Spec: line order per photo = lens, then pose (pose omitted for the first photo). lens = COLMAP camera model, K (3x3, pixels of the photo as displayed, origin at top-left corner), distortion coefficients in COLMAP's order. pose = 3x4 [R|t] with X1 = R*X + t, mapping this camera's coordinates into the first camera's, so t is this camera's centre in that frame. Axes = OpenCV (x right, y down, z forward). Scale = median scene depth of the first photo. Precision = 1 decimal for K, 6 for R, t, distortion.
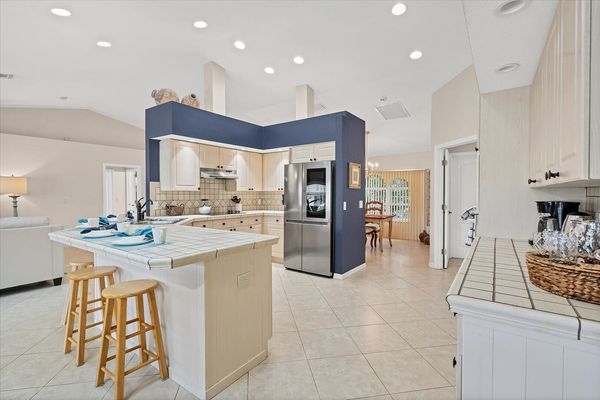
lens RADIAL K [[279.9, 0, 297.8], [0, 279.9, 198.2], [0, 0, 1]] dist [-0.001278, -0.000157]
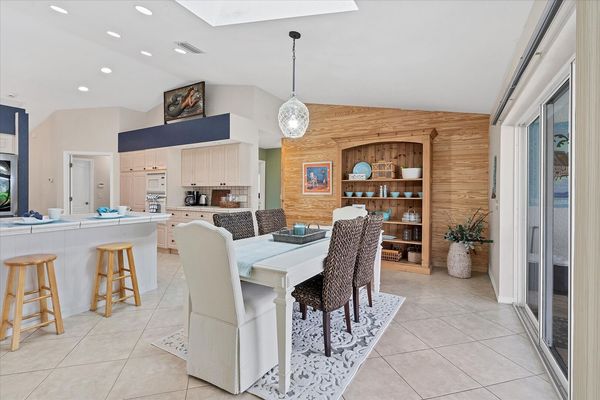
lens RADIAL K [[279.9, 0, 300.2], [0, 279.9, 194.4], [0, 0, 1]] dist [-0.001278, -0.000157]
pose [[-0.106762, -0.003059, 0.994280, -0.964331], [0.010750, 0.999933, 0.004230, 0.018344], [-0.994226, 0.011140, -0.106722, 0.070836]]
